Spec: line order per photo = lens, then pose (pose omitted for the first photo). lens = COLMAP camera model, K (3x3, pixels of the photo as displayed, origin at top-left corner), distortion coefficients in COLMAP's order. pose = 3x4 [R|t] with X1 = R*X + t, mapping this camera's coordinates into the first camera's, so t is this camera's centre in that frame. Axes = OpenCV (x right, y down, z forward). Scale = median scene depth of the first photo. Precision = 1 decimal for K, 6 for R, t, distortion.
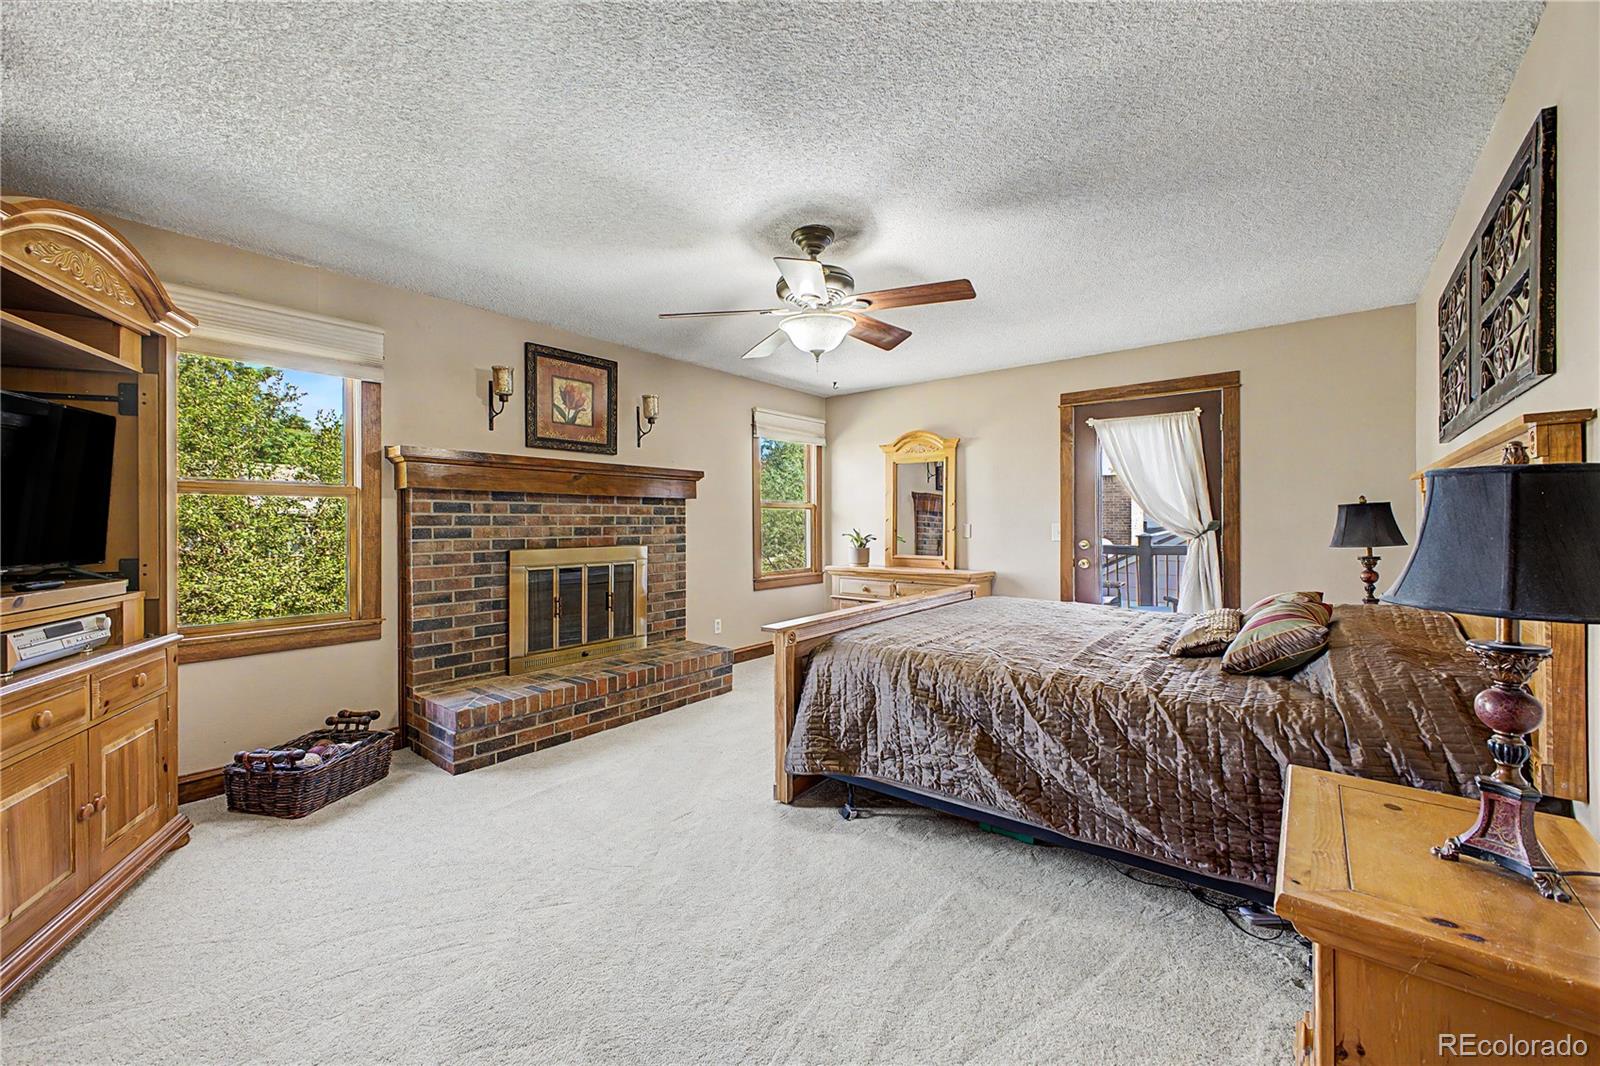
lens RADIAL K [[629.9, 0, 799.5], [0, 629.9, 519.7], [0, 0, 1]] dist [0.020196, -0.000905]
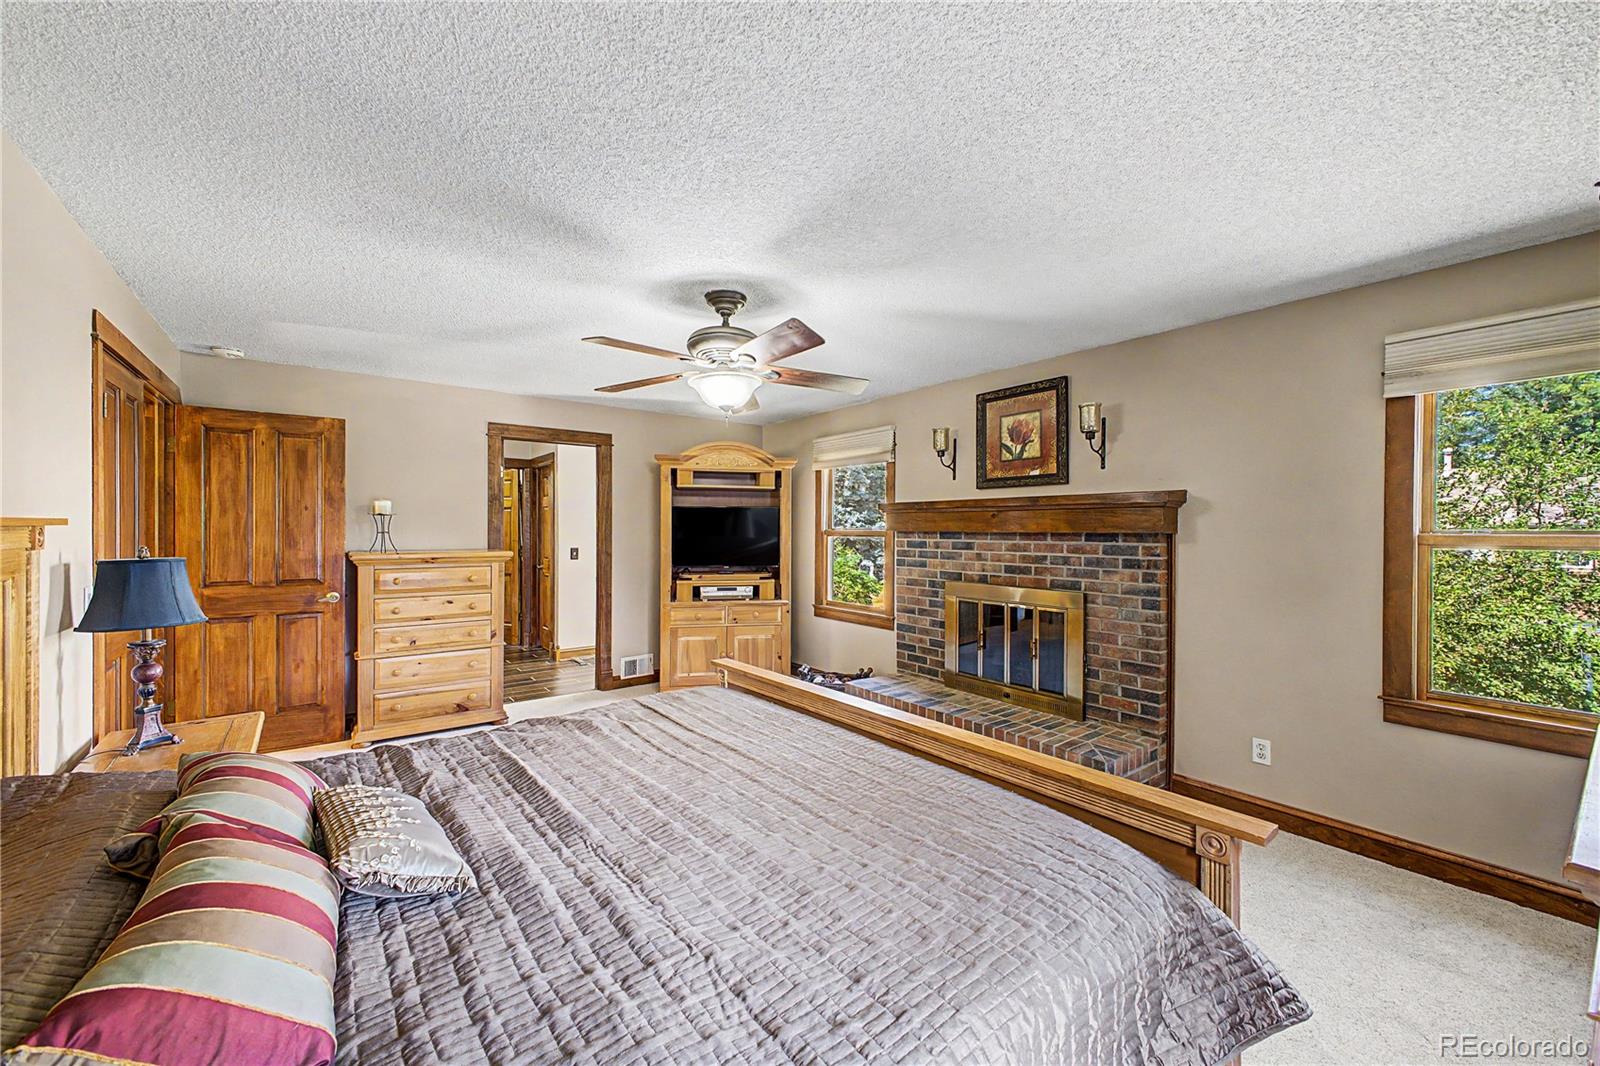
lens RADIAL K [[629.9, 0, 799.6], [0, 629.9, 535.9], [0, 0, 1]] dist [0.020196, -0.000905]
pose [[-0.229361, 0.011042, -0.973279, 0.694264], [-0.003592, 0.999919, 0.012191, -0.045144], [0.973335, 0.006292, -0.229303, 0.925875]]
